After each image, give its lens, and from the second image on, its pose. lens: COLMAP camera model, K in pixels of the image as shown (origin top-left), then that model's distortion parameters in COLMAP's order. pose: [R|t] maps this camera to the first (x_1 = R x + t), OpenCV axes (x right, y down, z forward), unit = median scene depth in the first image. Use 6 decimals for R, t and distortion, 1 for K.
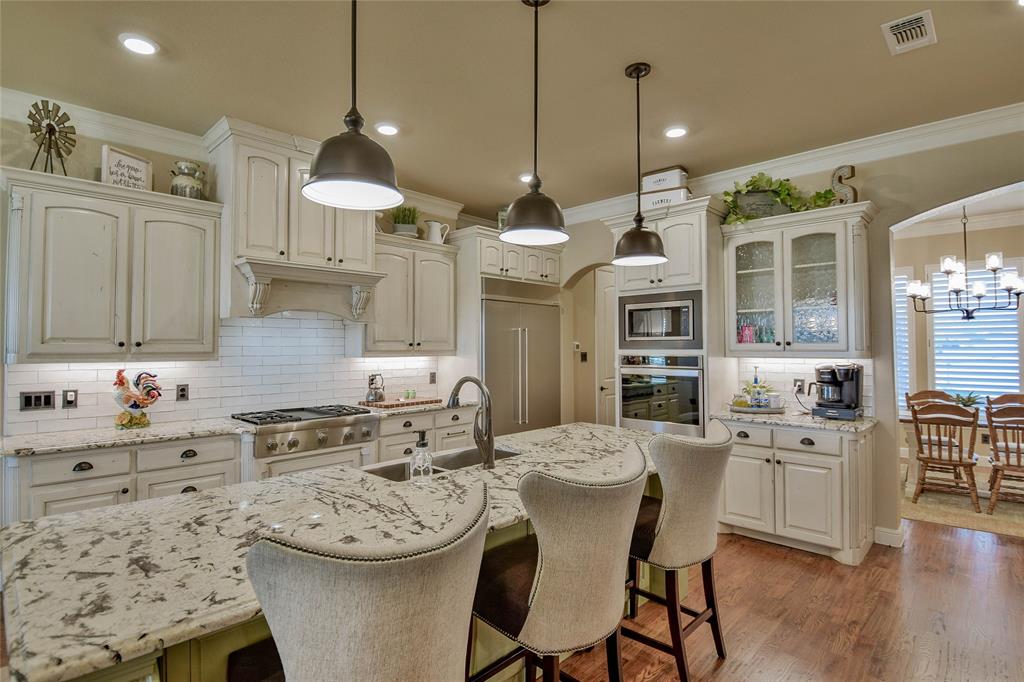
lens RADIAL K [[510.3, 0, 519.8], [0, 510.3, 336.5], [0, 0, 1]] dist [0.000802, -0.018660]
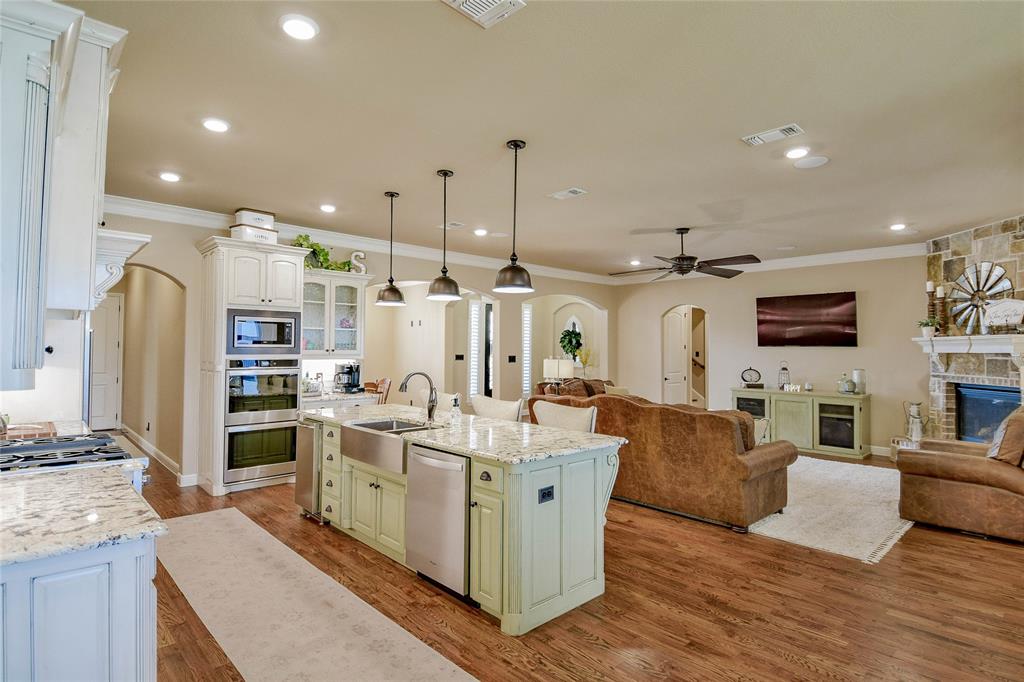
lens RADIAL K [[531.7, 0, 505.1], [0, 531.7, 333.9], [0, 0, 1]] dist [-0.013988, -0.006552]
pose [[0.057420, 0.037799, 0.997634, -1.042604], [-0.028549, 0.998937, -0.036205, 0.005252], [-0.997942, -0.026403, 0.058438, 0.335847]]
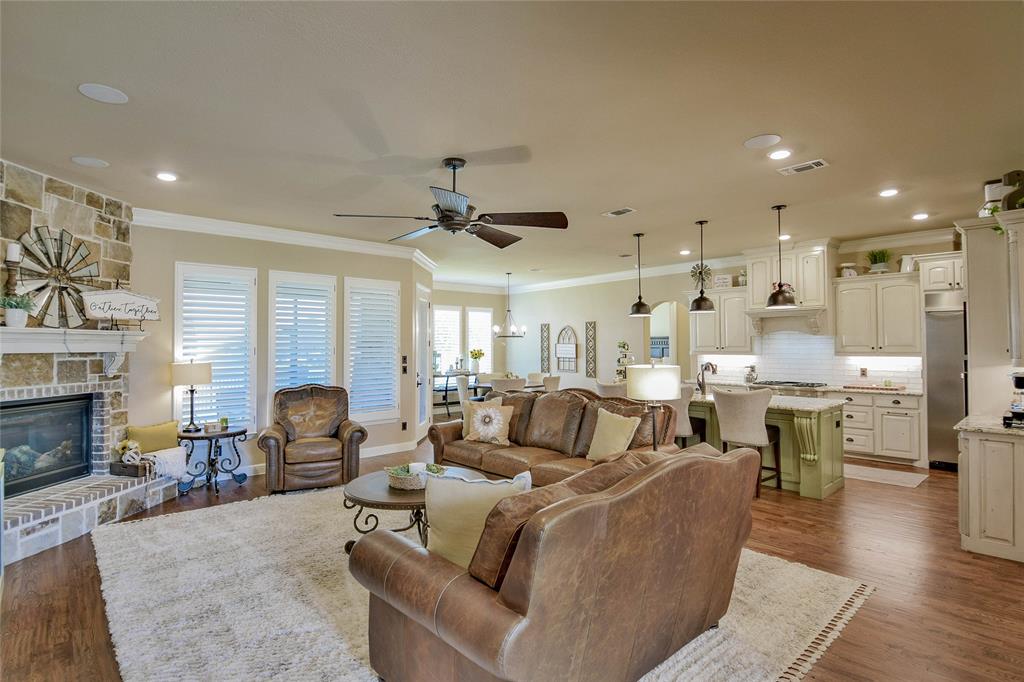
lens RADIAL K [[510.3, 0, 512.7], [0, 510.3, 335.4], [0, 0, 1]] dist [0.000802, -0.018660]
pose [[-0.065072, -0.013740, -0.997786, 1.520518], [0.025635, 0.999552, -0.015436, -0.029061], [0.997551, -0.026583, -0.064690, 0.075519]]
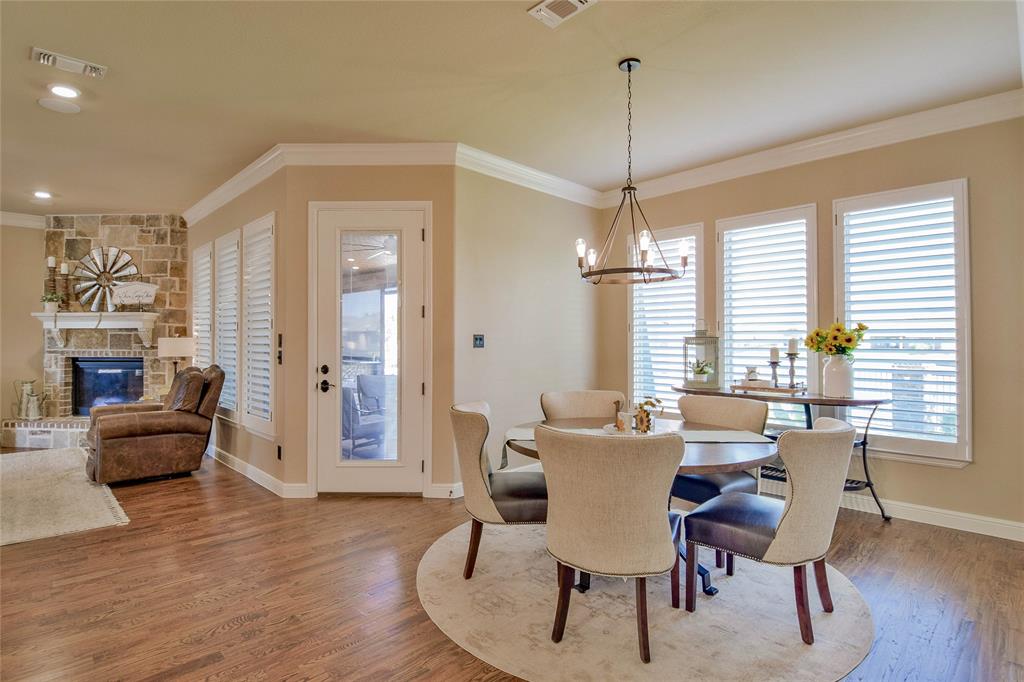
lens RADIAL K [[510.3, 0, 521.3], [0, 510.3, 335.1], [0, 0, 1]] dist [0.000802, -0.018660]
pose [[-0.999753, 0.006802, 0.021176, -0.818784], [0.006151, 0.999511, -0.030665, 0.044938], [-0.021374, -0.030527, -0.999305, 0.636681]]
